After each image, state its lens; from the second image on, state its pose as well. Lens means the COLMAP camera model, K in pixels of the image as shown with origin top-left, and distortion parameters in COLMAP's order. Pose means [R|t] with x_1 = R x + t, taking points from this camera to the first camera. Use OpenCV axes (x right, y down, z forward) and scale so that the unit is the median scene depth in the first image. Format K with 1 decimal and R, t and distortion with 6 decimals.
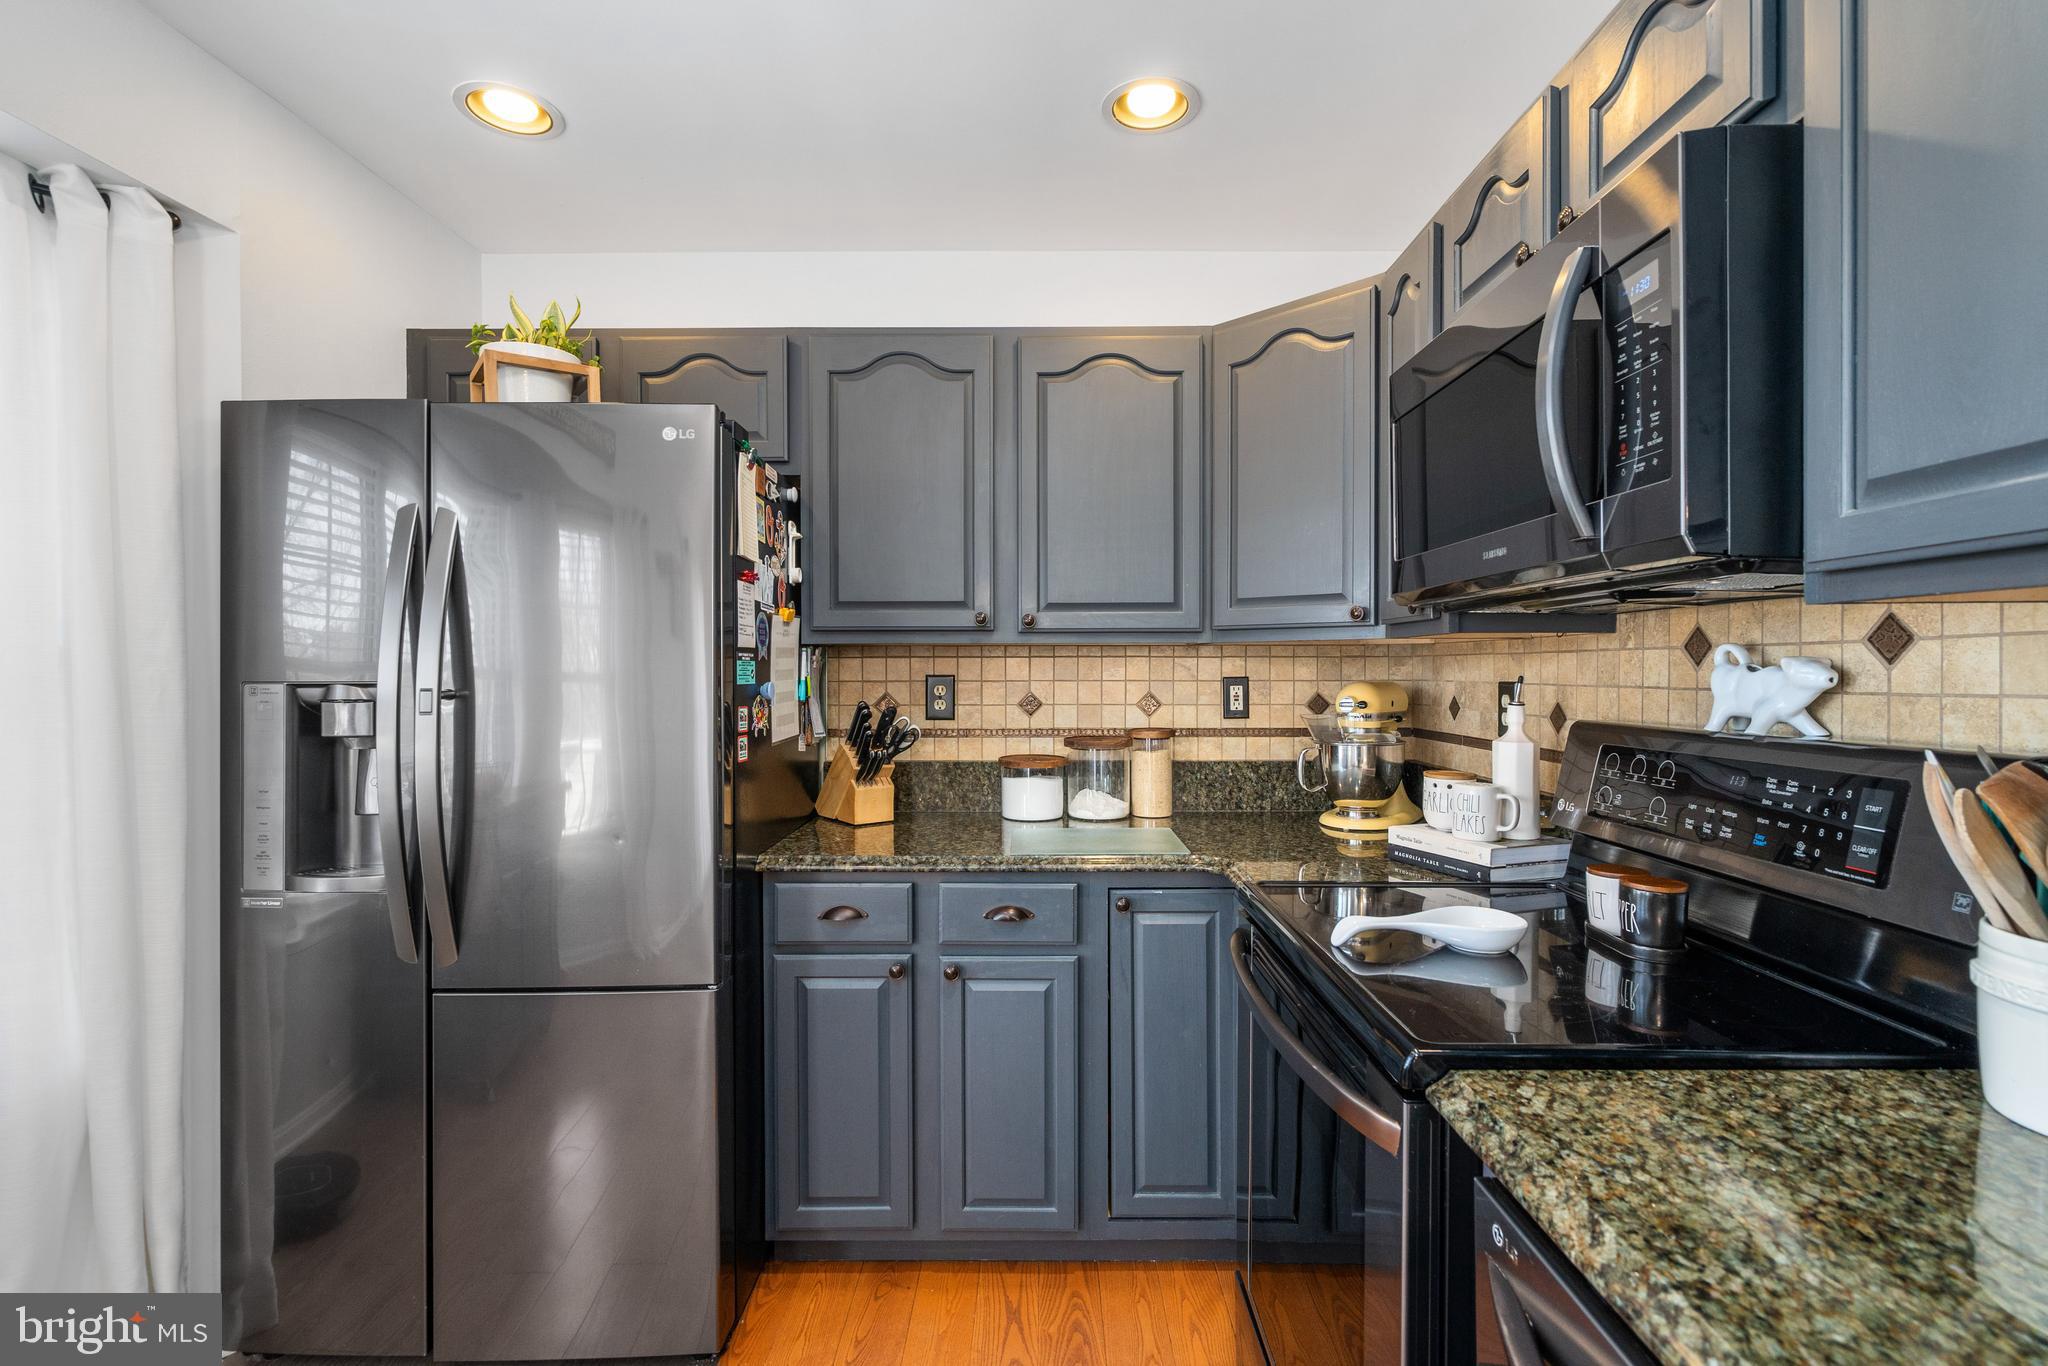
lens RADIAL K [[935.9, 0, 1035.8], [0, 935.9, 678.7], [0, 0, 1]] dist [-0.004543, -0.000386]
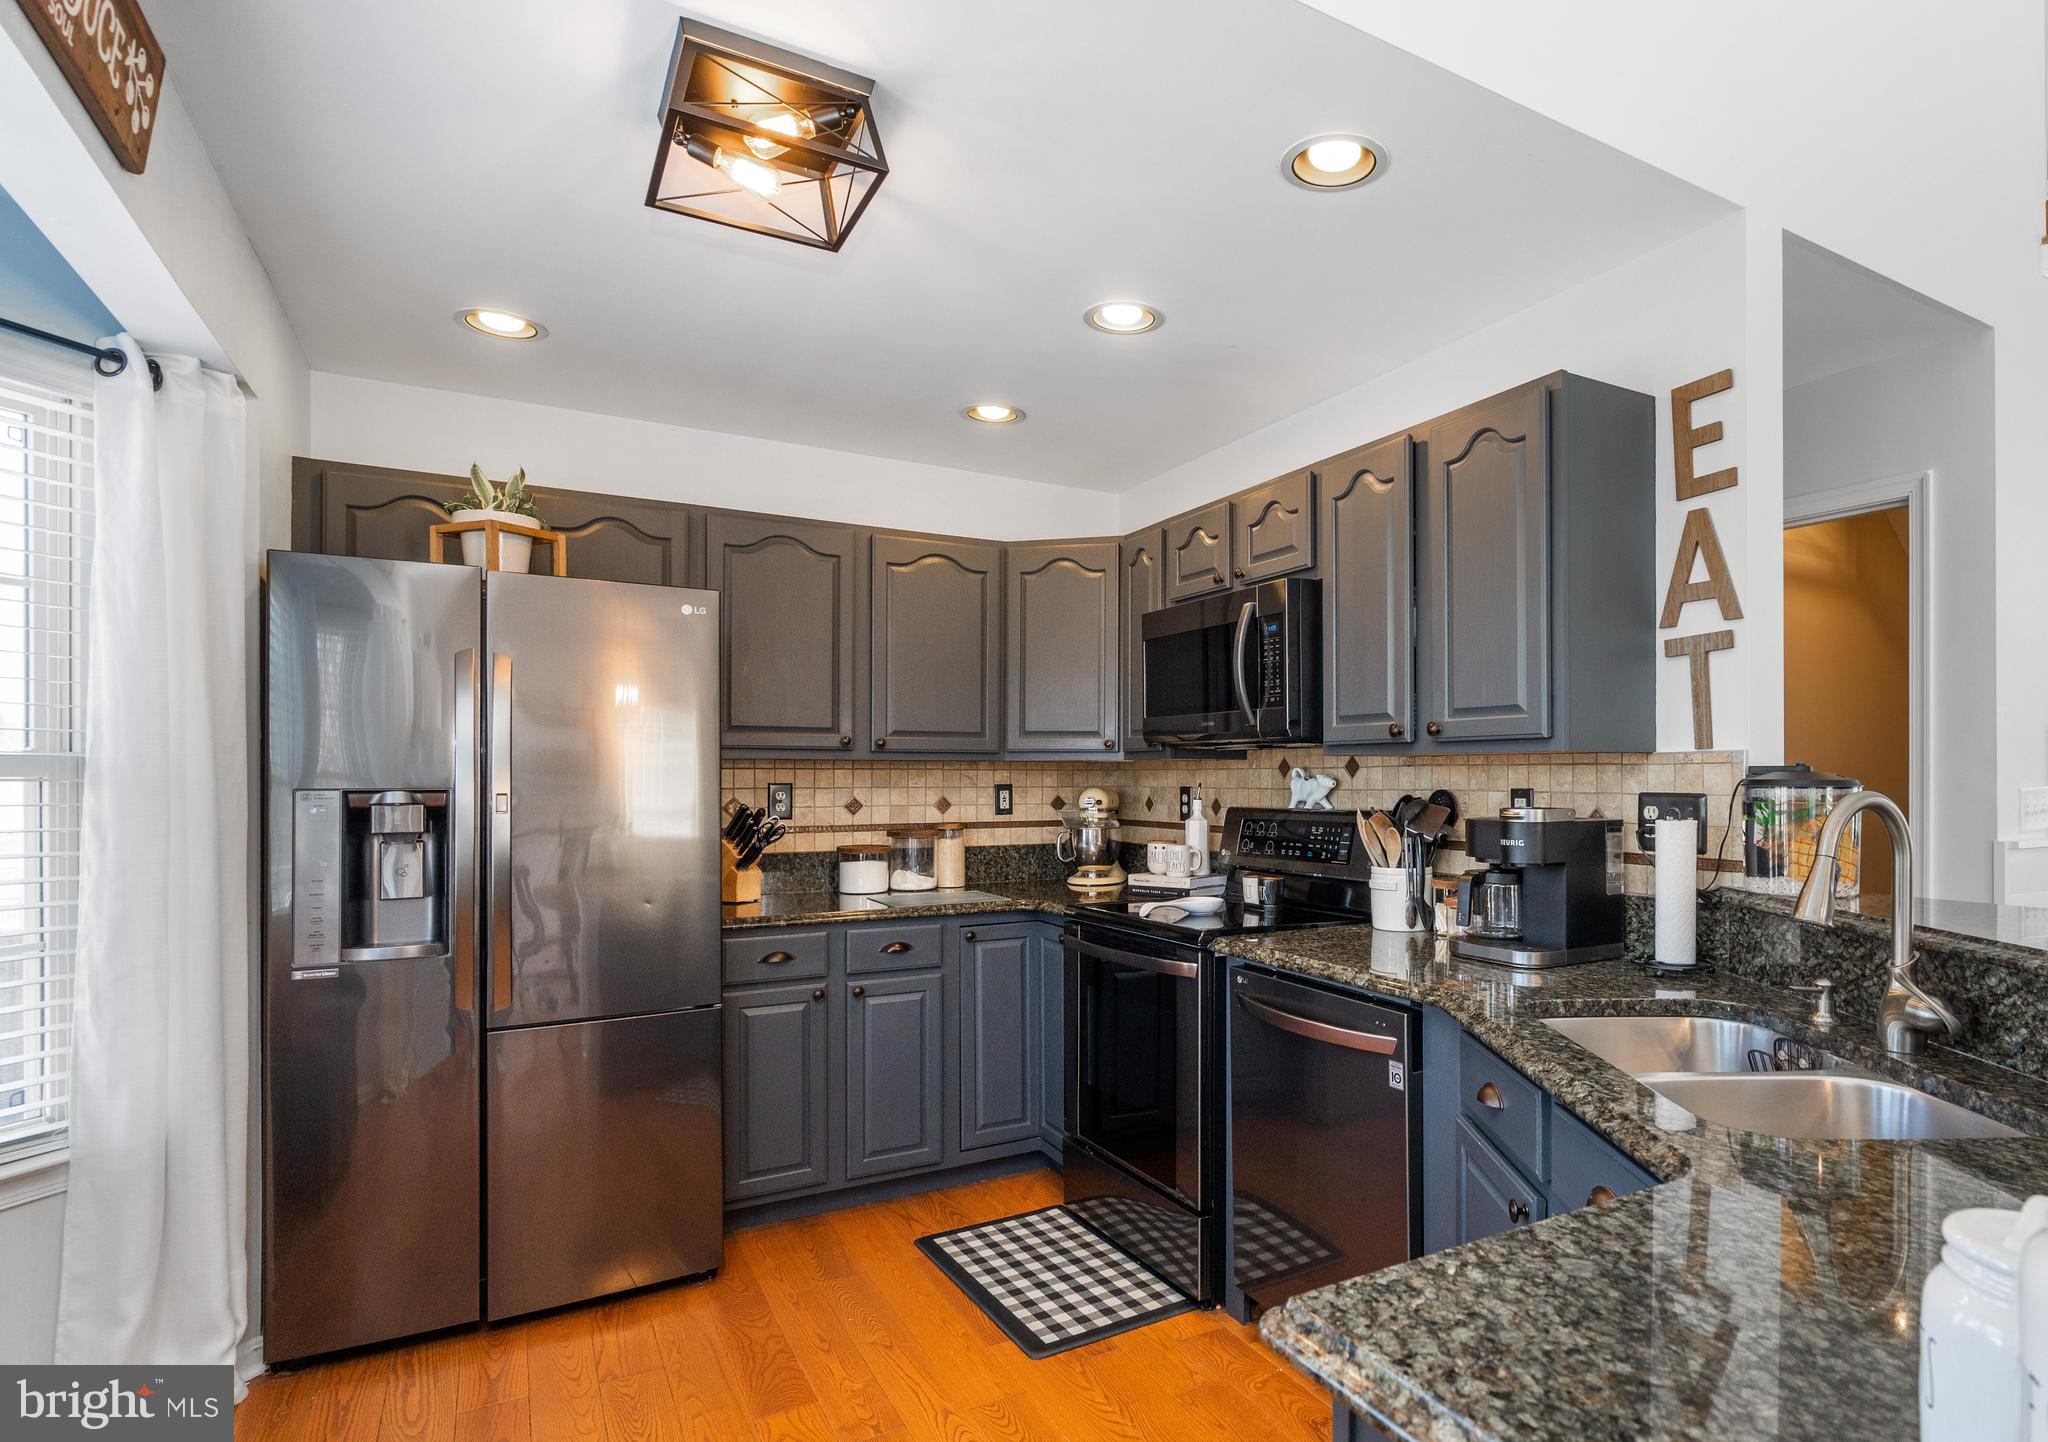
lens RADIAL K [[1089.0, 0, 1167.7], [0, 1089.0, 773.8], [0, 0, 1]] dist [0.000152, 0.000159]
pose [[0.857678, 0.002802, 0.514179, -0.474589], [0.004135, 0.999915, -0.012346, 0.003738], [-0.514170, 0.012714, 0.857594, -0.588945]]
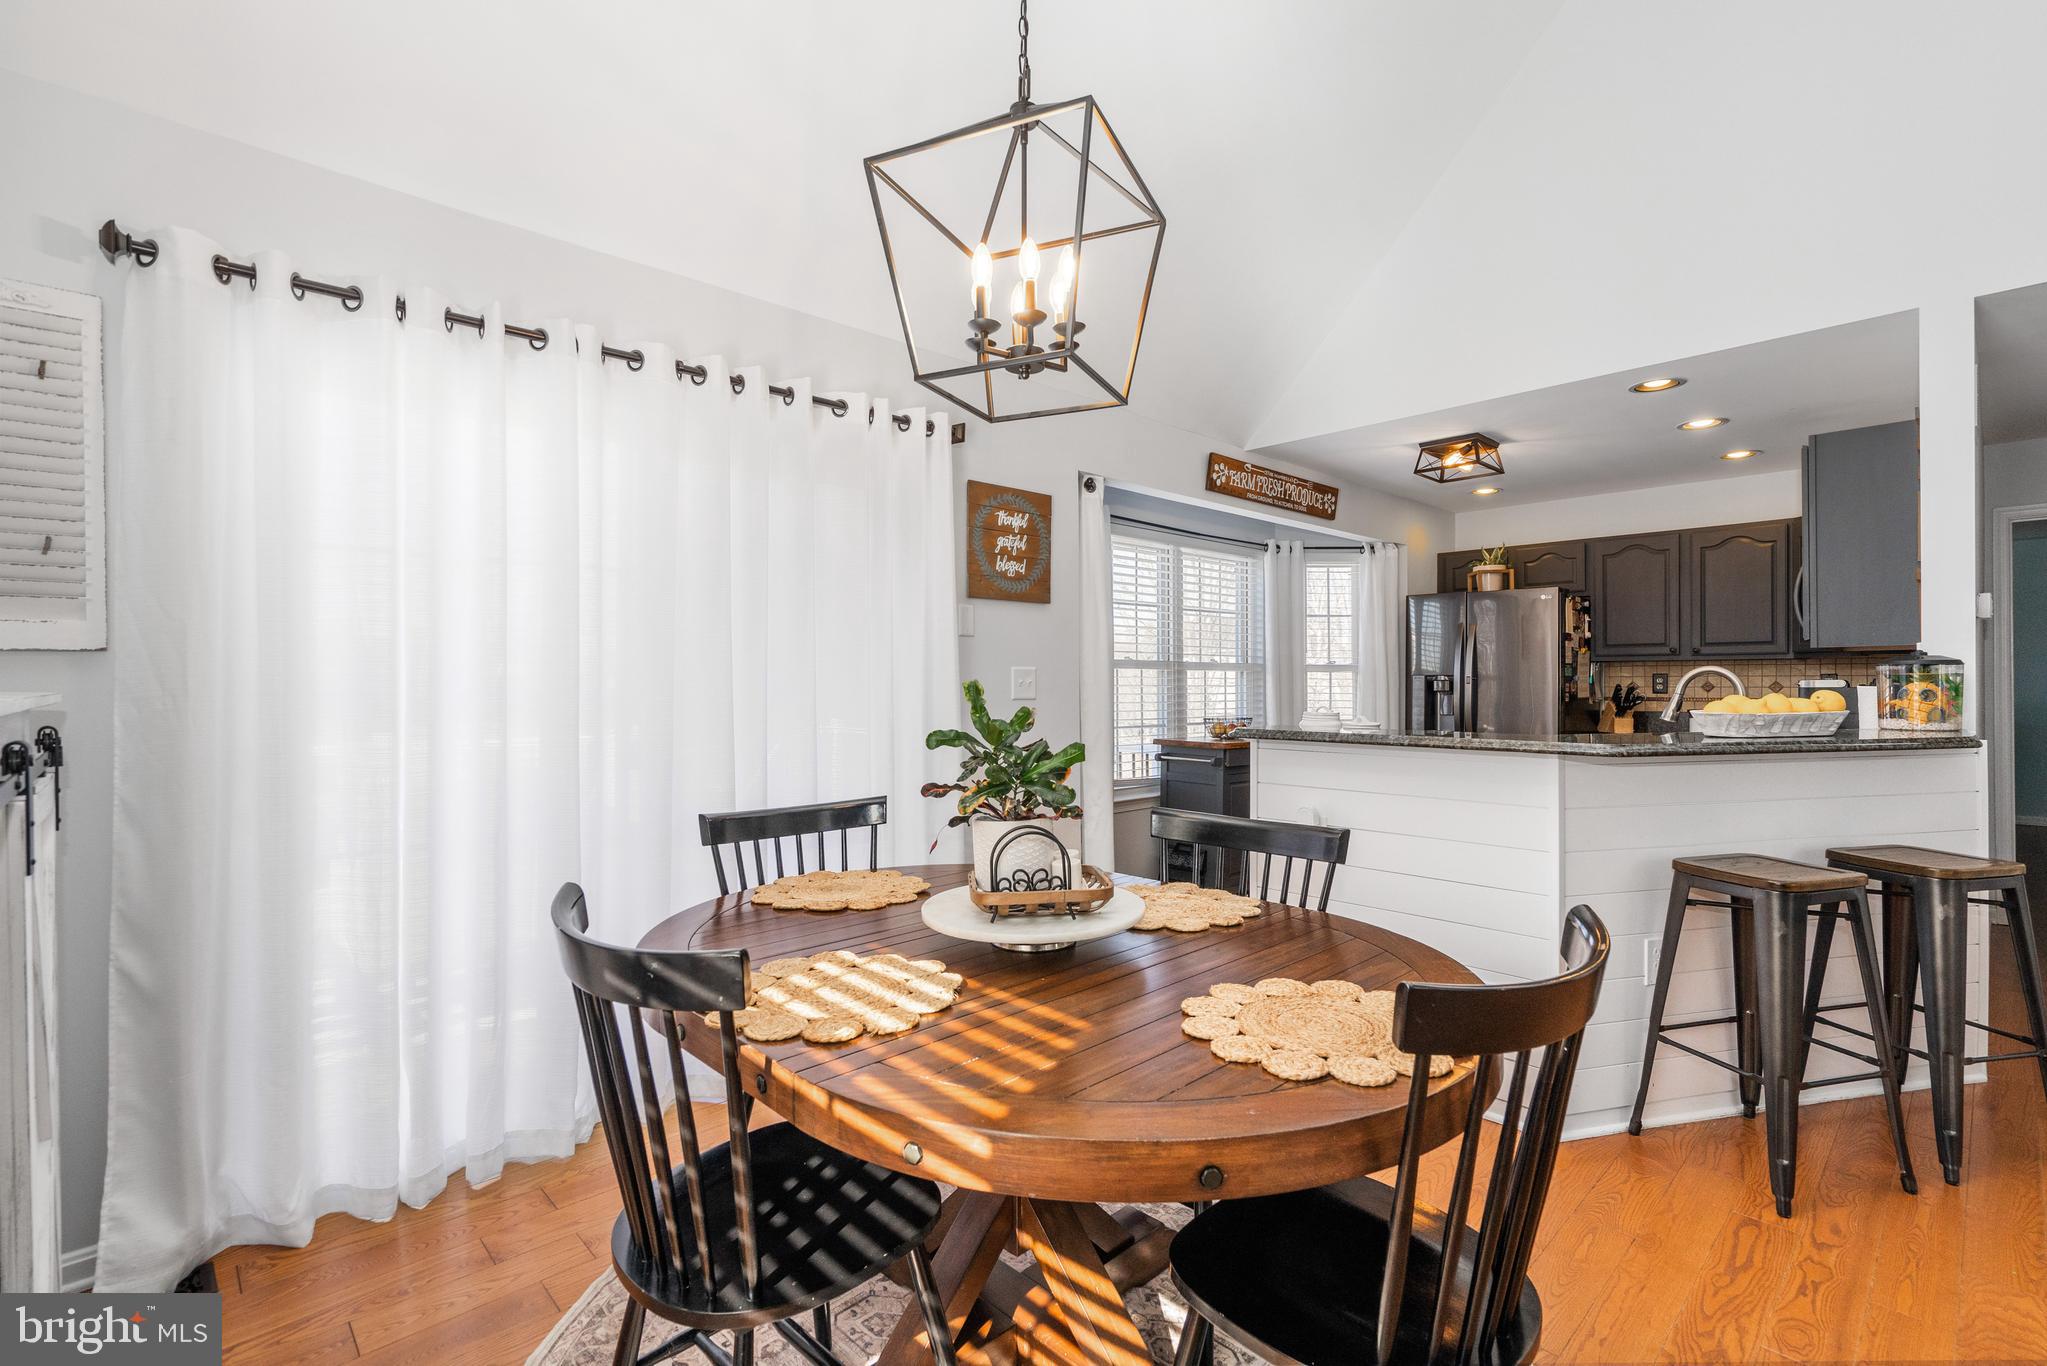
lens RADIAL K [[935.5, 0, 1034.3], [0, 935.5, 680.8], [0, 0, 1]] dist [-0.004543, -0.000386]
pose [[0.705441, -0.003437, -0.708761, 0.504399], [-0.007198, 0.999902, -0.012012, 0.059785], [0.708732, 0.013575, 0.705347, -1.948376]]
